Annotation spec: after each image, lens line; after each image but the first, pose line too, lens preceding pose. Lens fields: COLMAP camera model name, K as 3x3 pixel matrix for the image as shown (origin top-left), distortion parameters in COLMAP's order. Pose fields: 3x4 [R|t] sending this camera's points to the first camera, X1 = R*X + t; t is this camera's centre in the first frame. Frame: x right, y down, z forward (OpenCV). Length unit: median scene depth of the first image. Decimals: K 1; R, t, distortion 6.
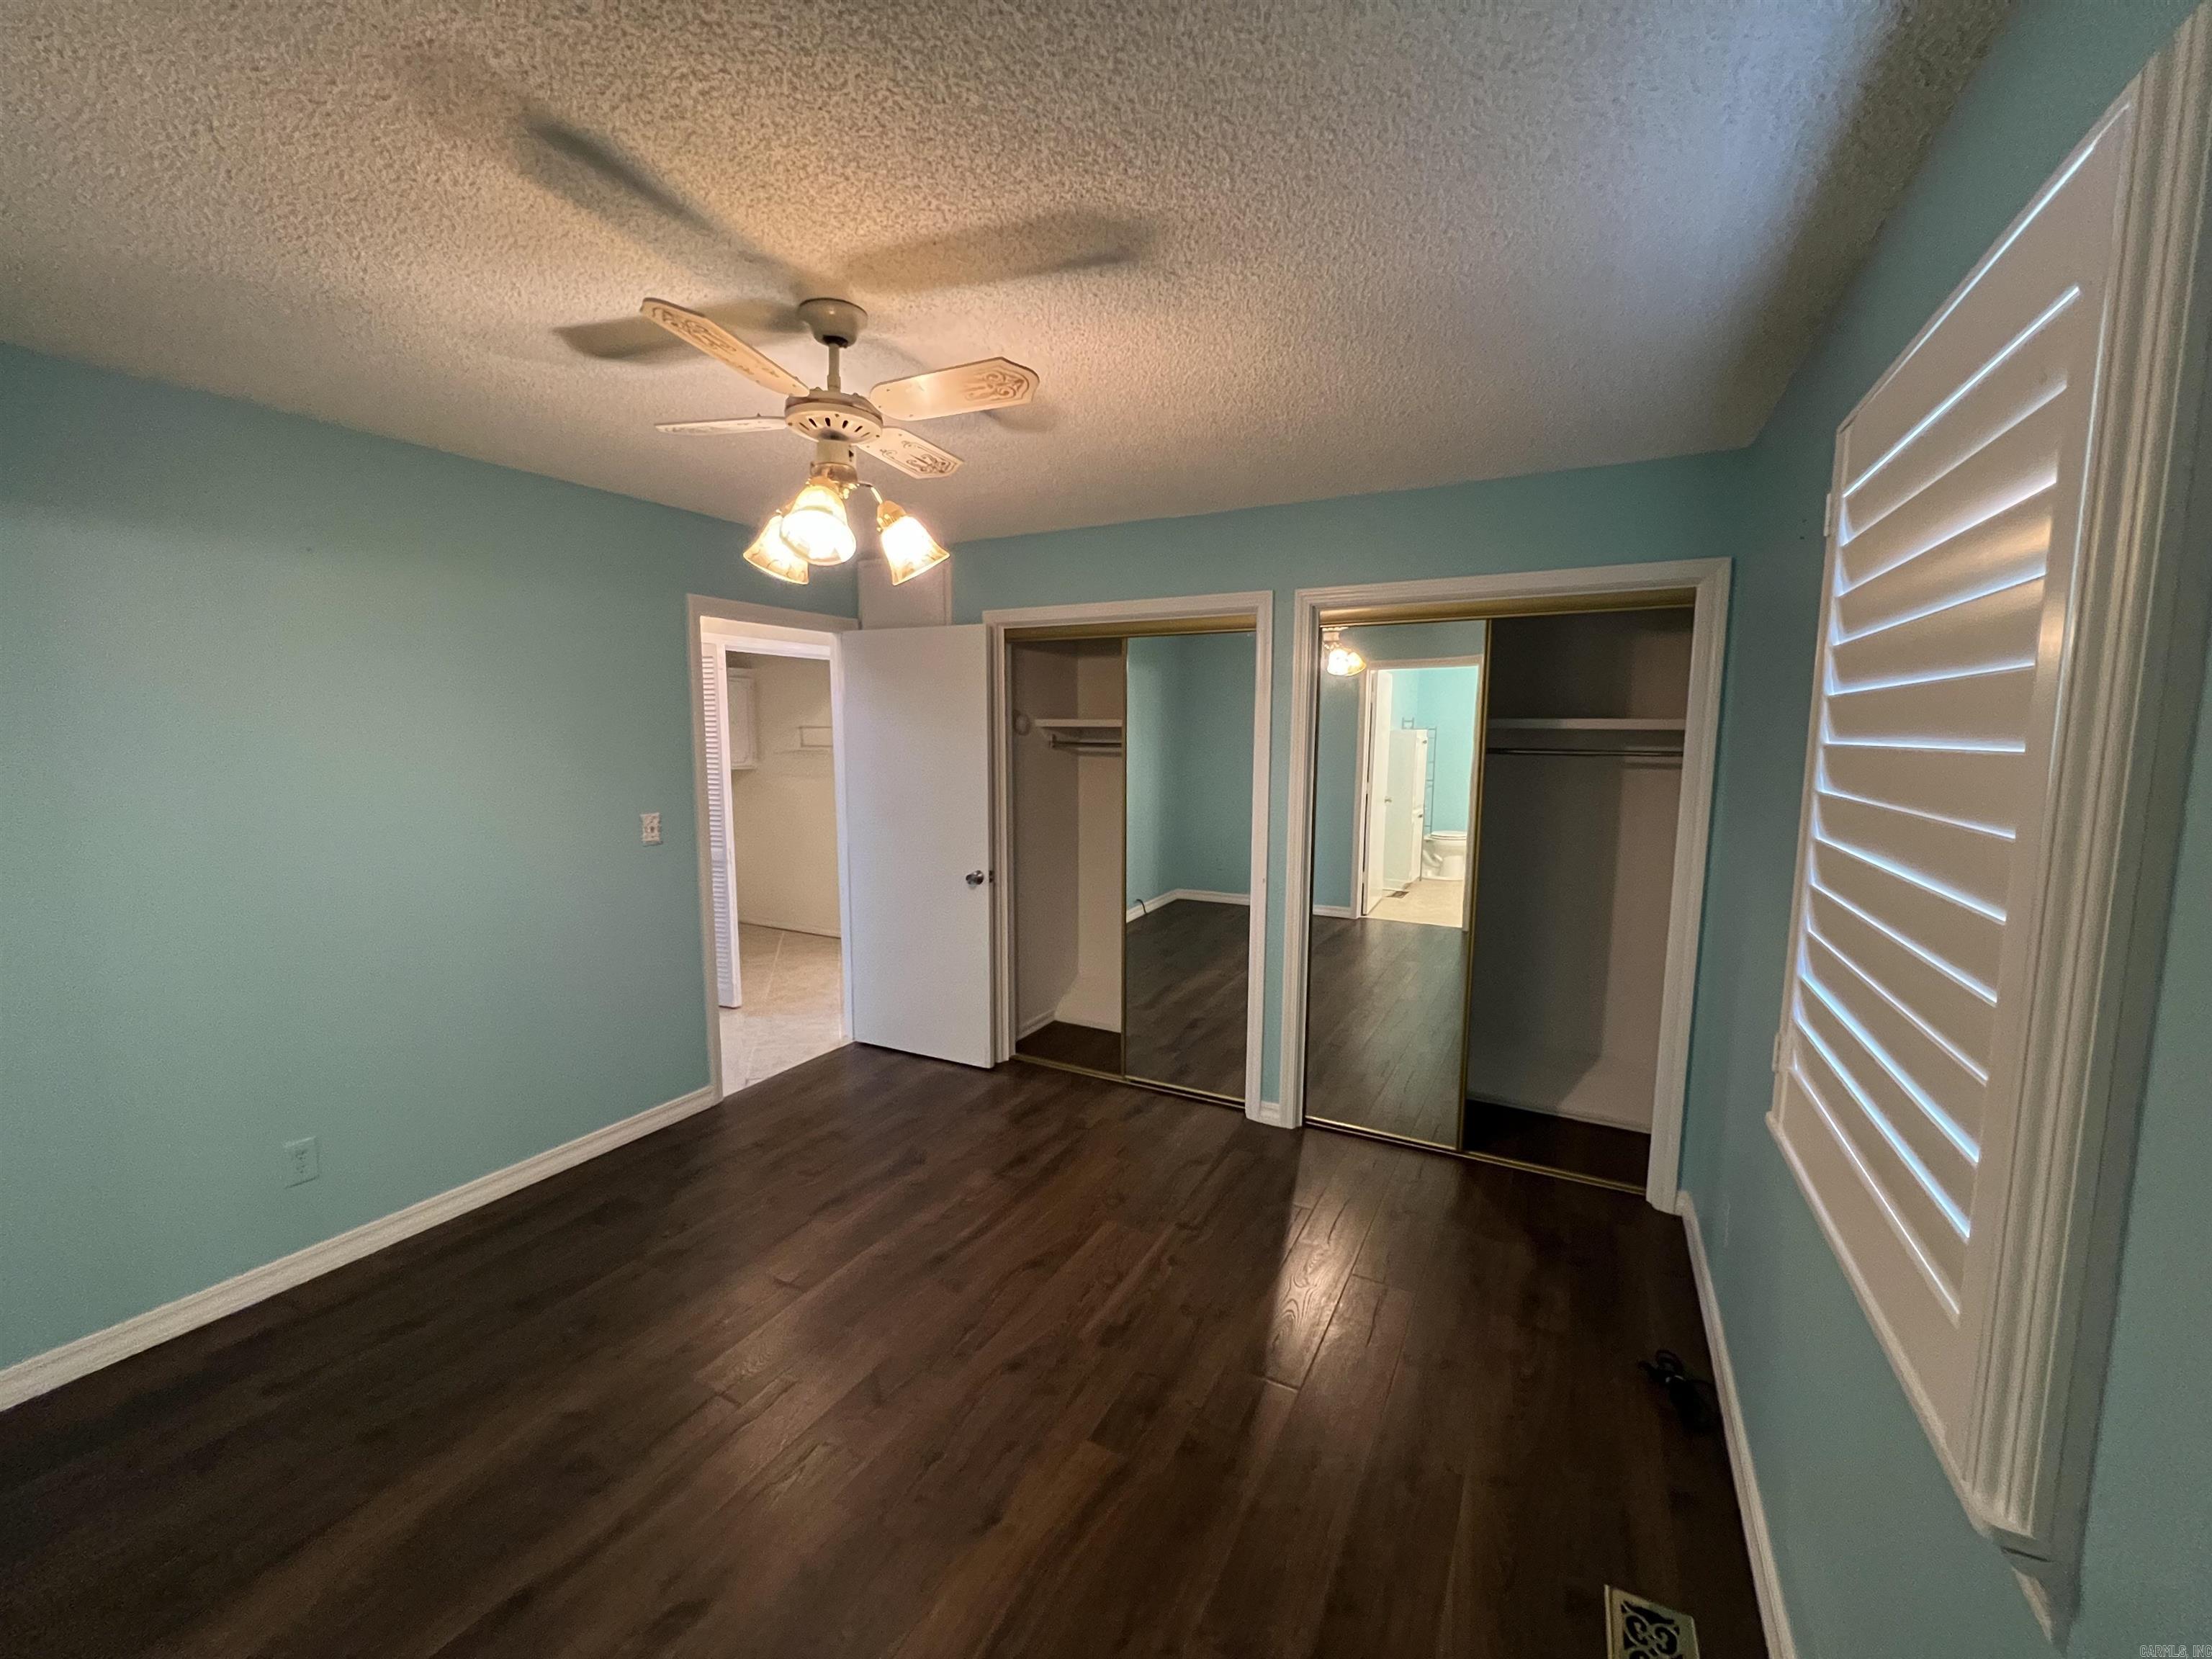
lens RADIAL K [[882.4, 0, 1102.9], [0, 882.4, 833.5], [0, 0, 1]] dist [-0.000668, -0.000042]
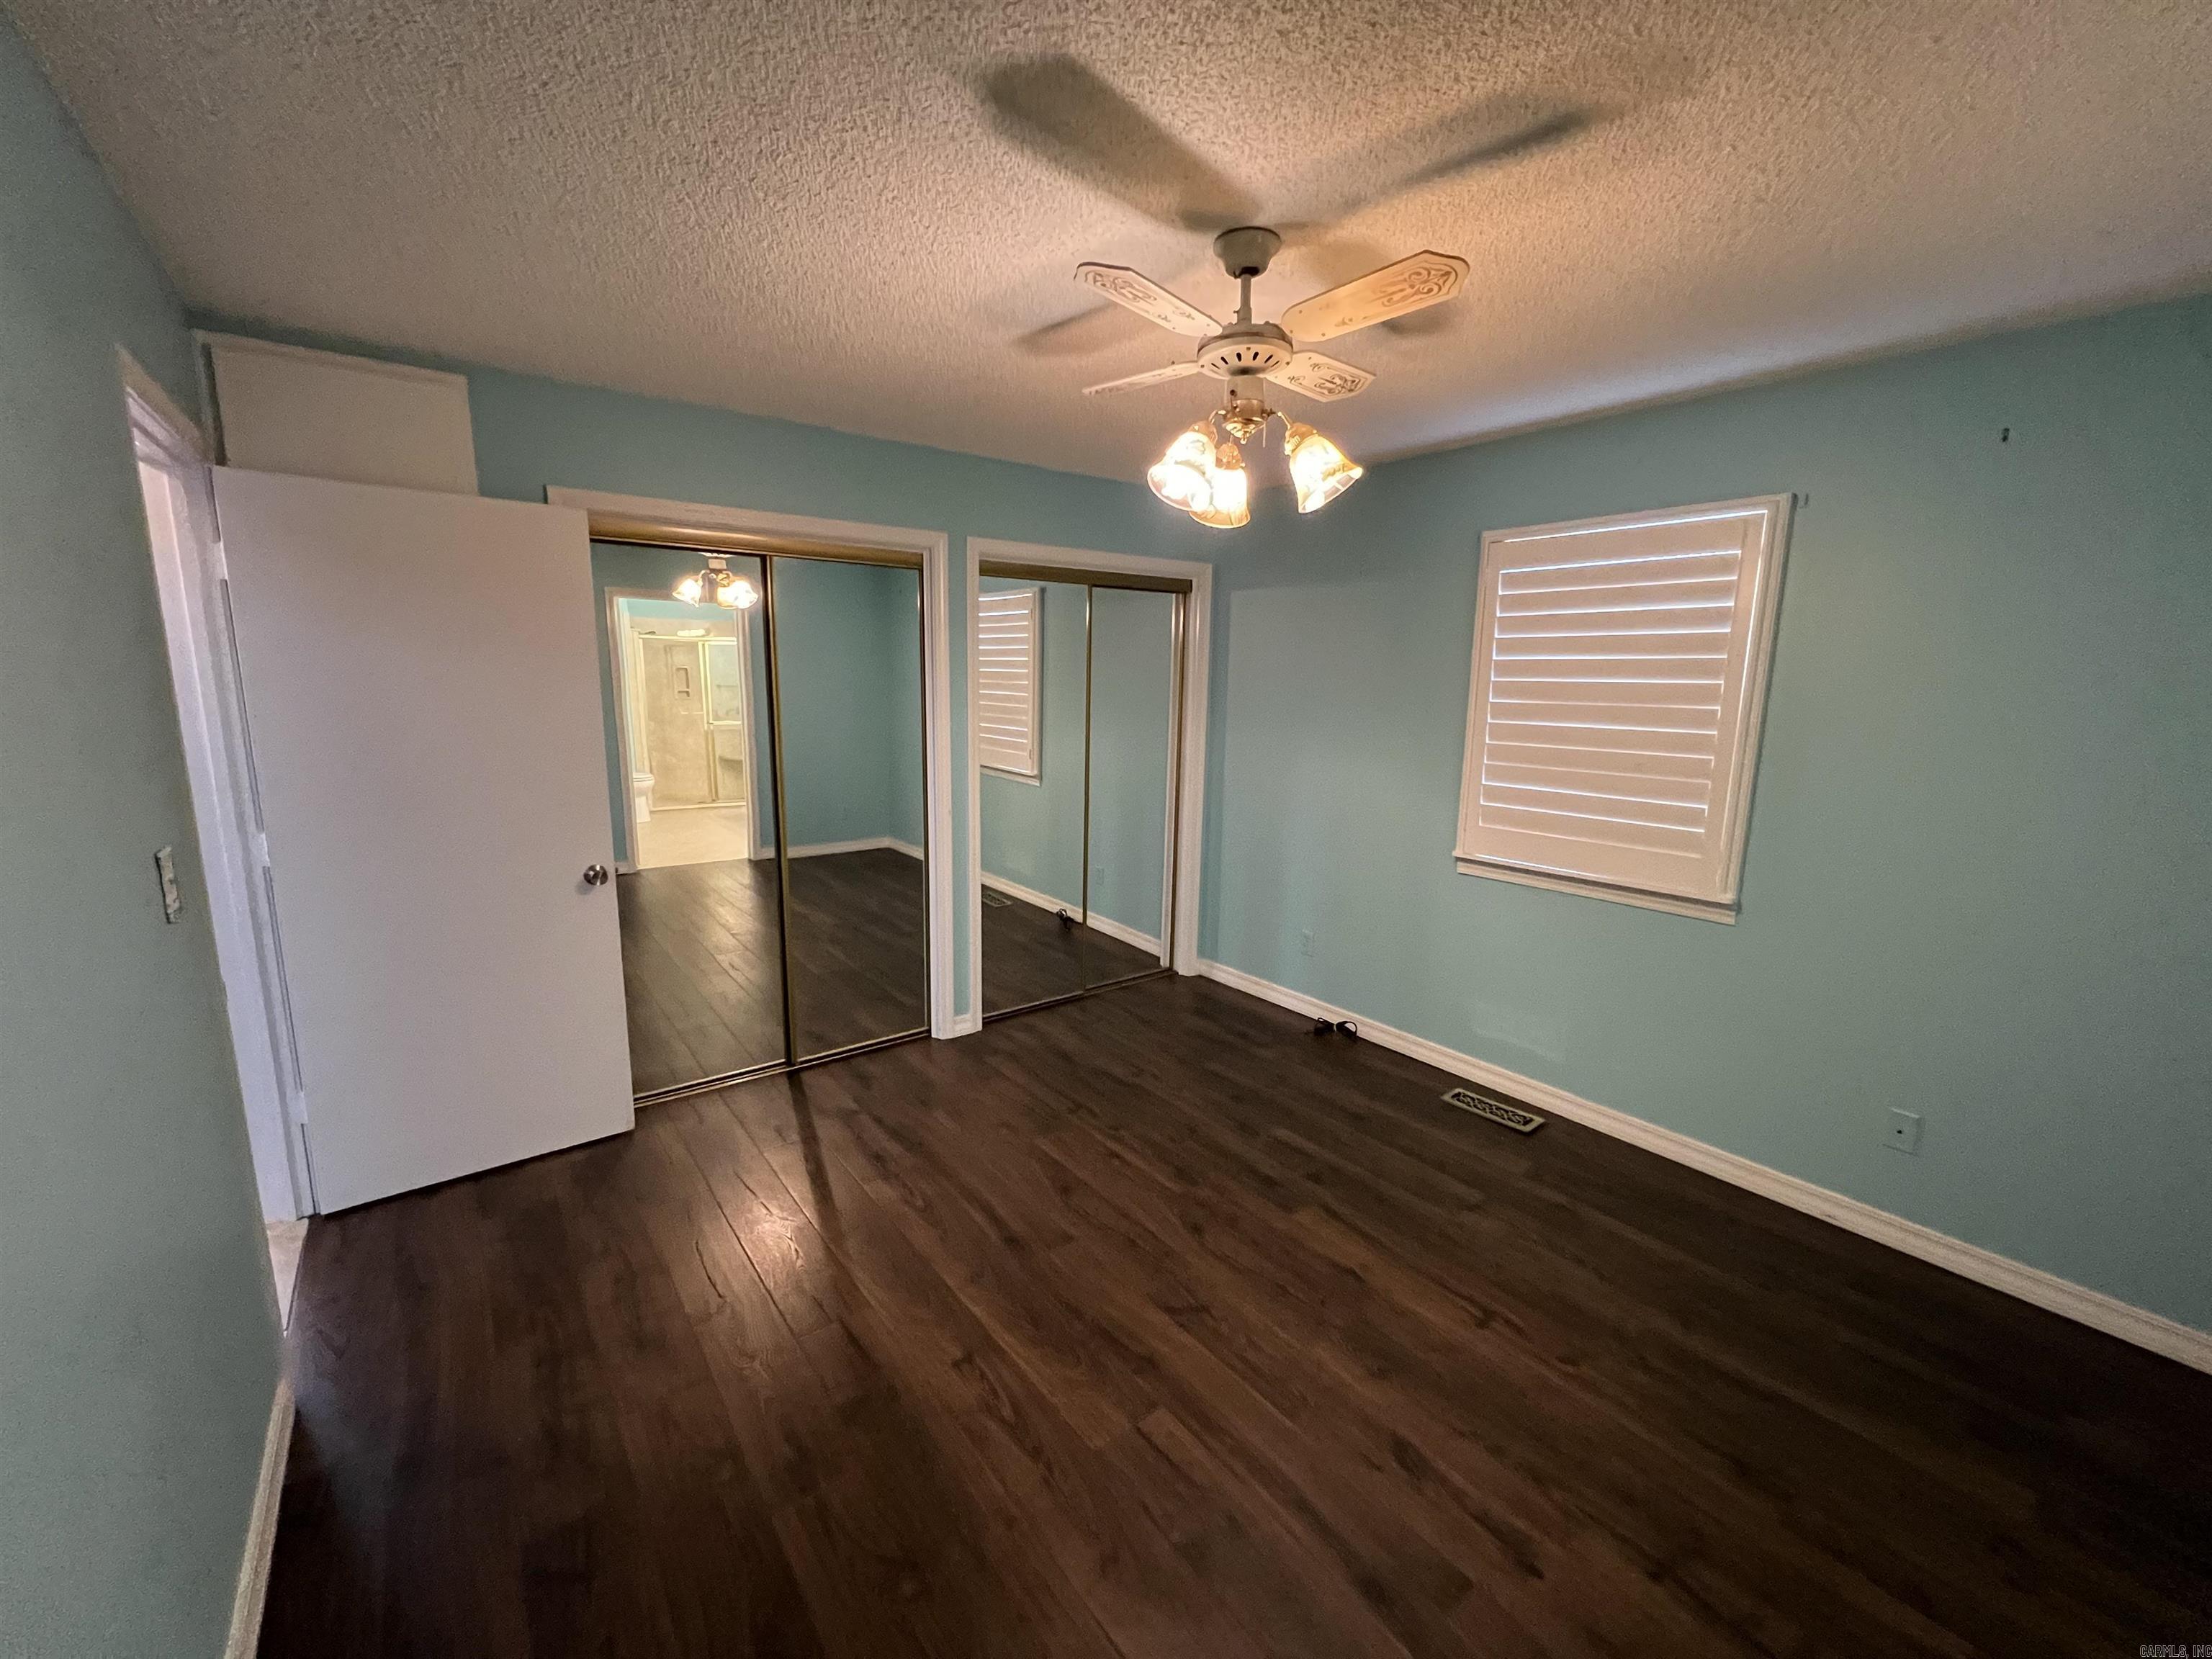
lens RADIAL K [[888.7, 0, 1108.8], [0, 888.7, 833.1], [0, 0, 1]] dist [-0.001828, 0.000600]
pose [[0.407808, -0.157161, 0.899440, -0.939294], [0.094494, 0.987050, 0.129625, -0.056111], [-0.908165, 0.032130, 0.417378, 0.513848]]
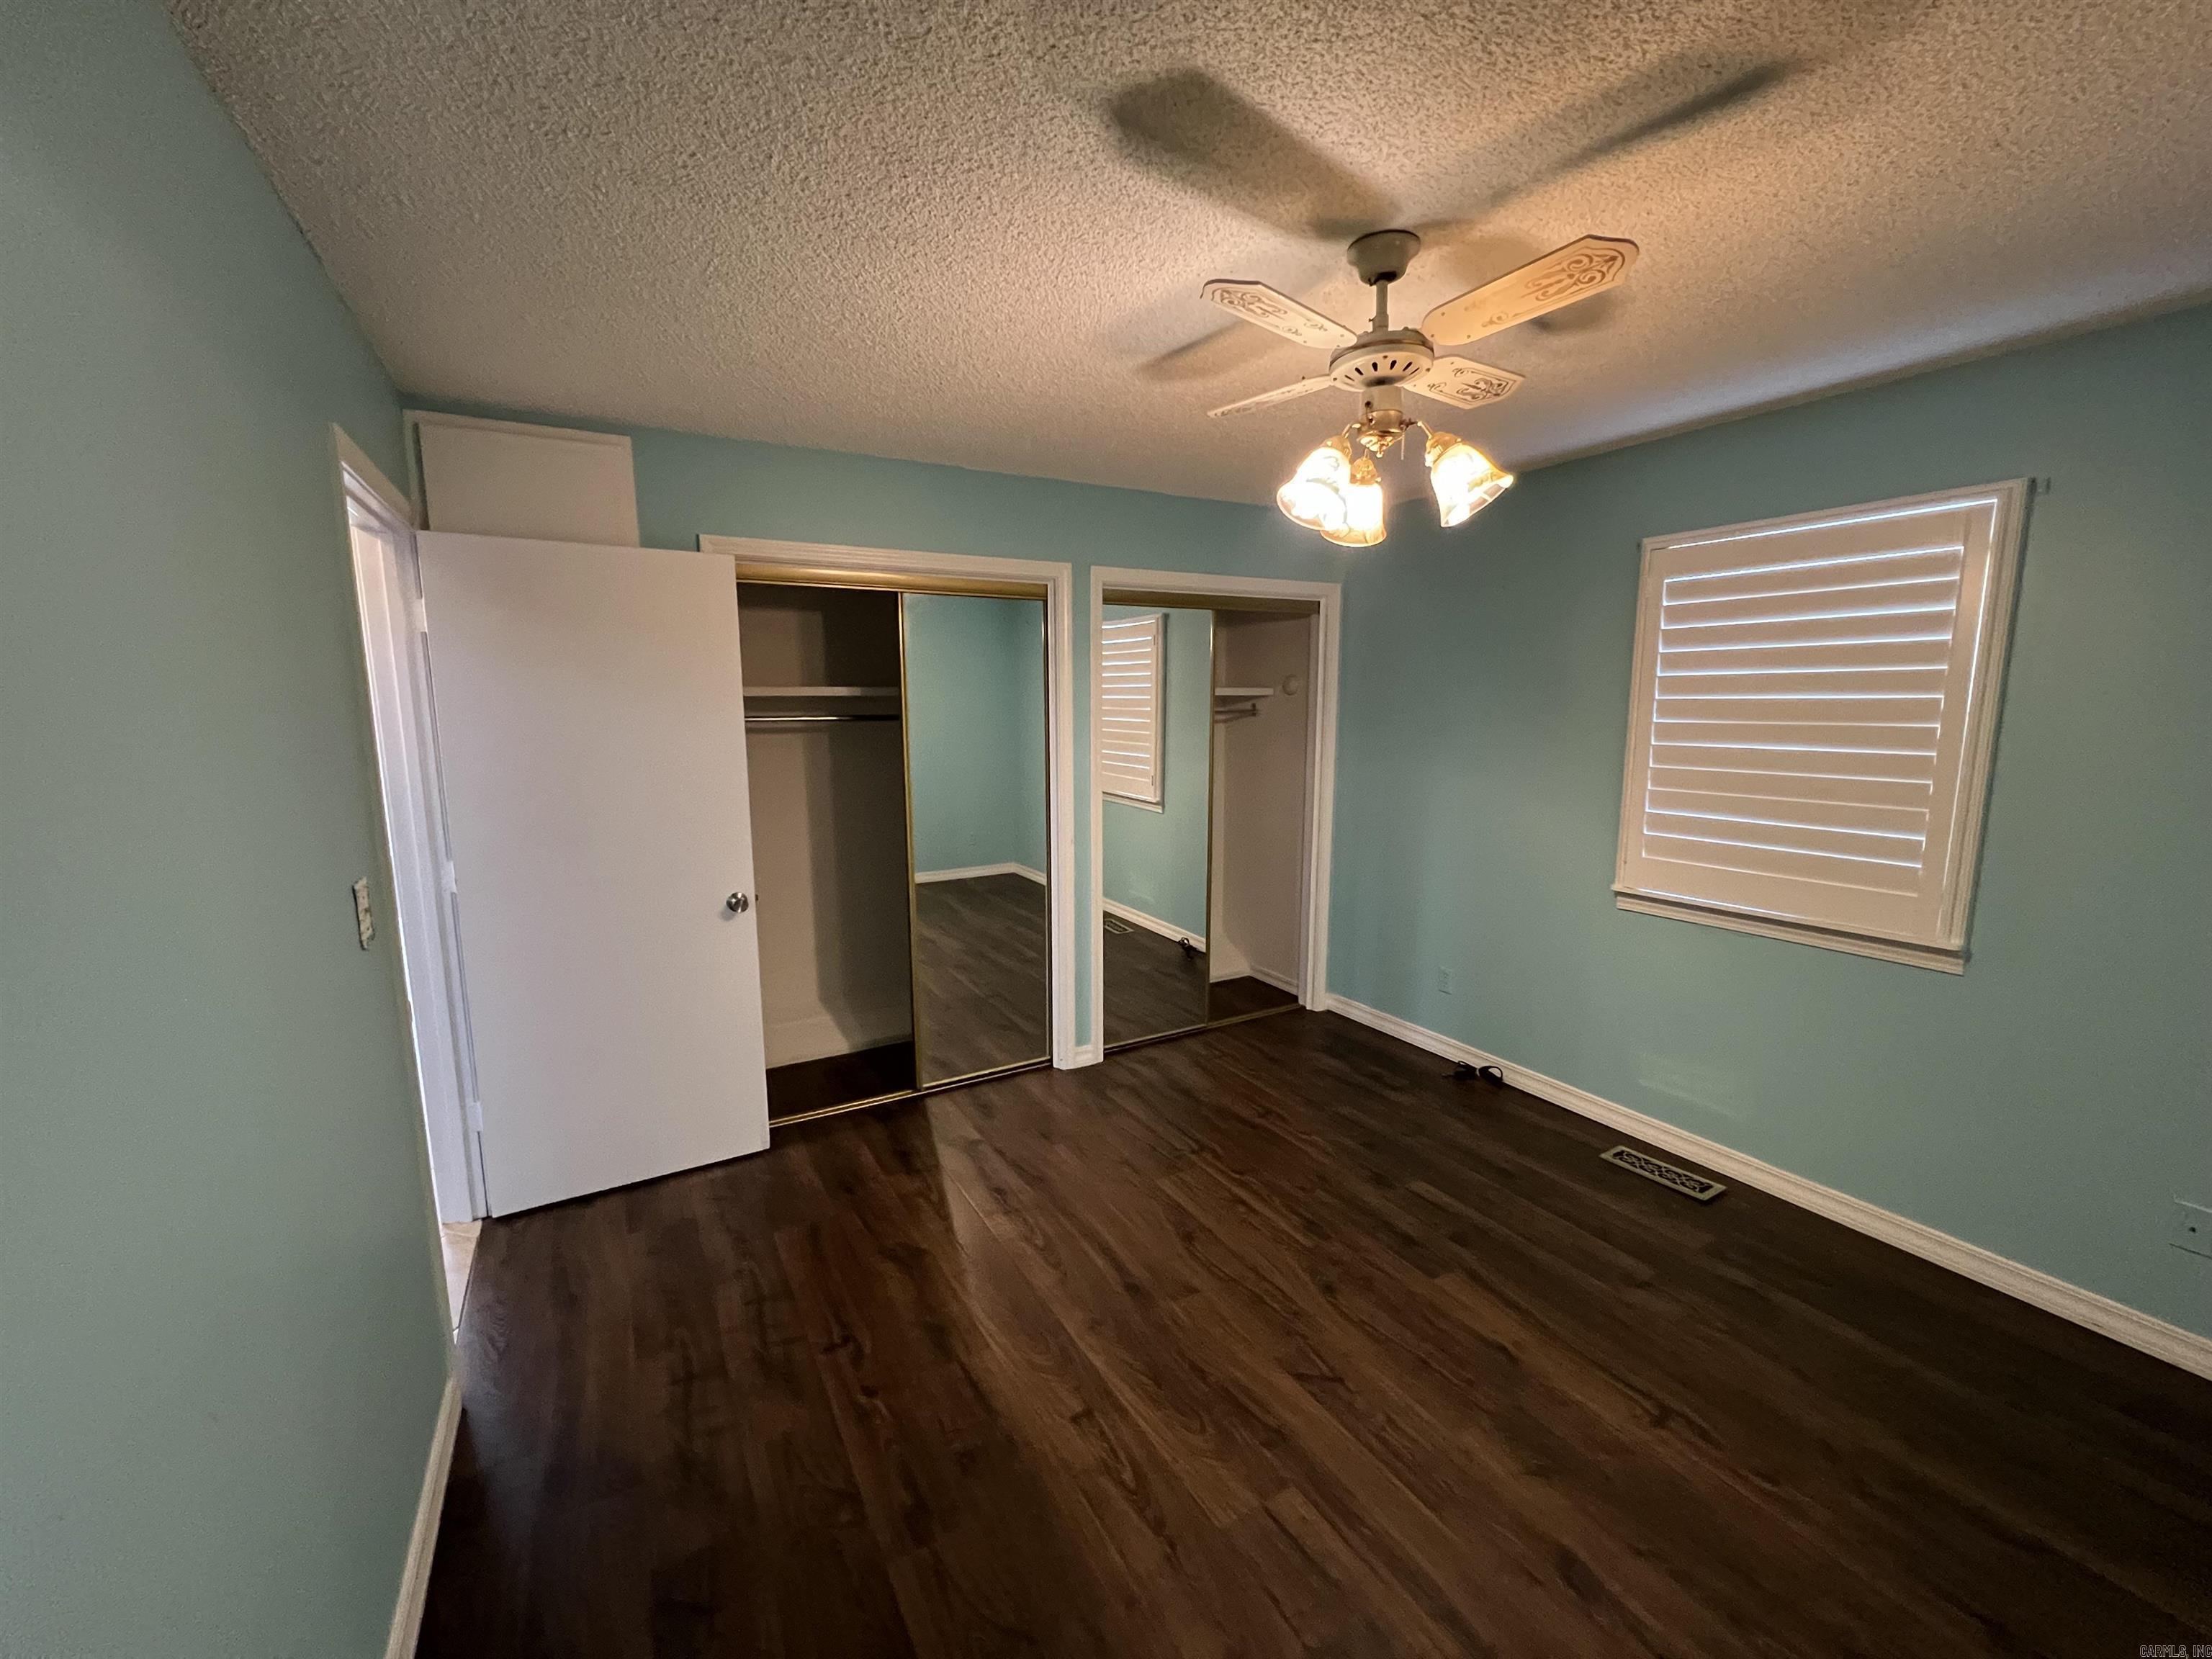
lens RADIAL K [[888.7, 0, 1108.8], [0, 888.7, 833.1], [0, 0, 1]] dist [-0.001828, 0.000600]
pose [[0.527141, -0.133046, 0.839298, -0.915902], [0.107159, 0.990191, 0.089662, -0.062328], [-0.842994, 0.042674, 0.536227, 0.527609]]
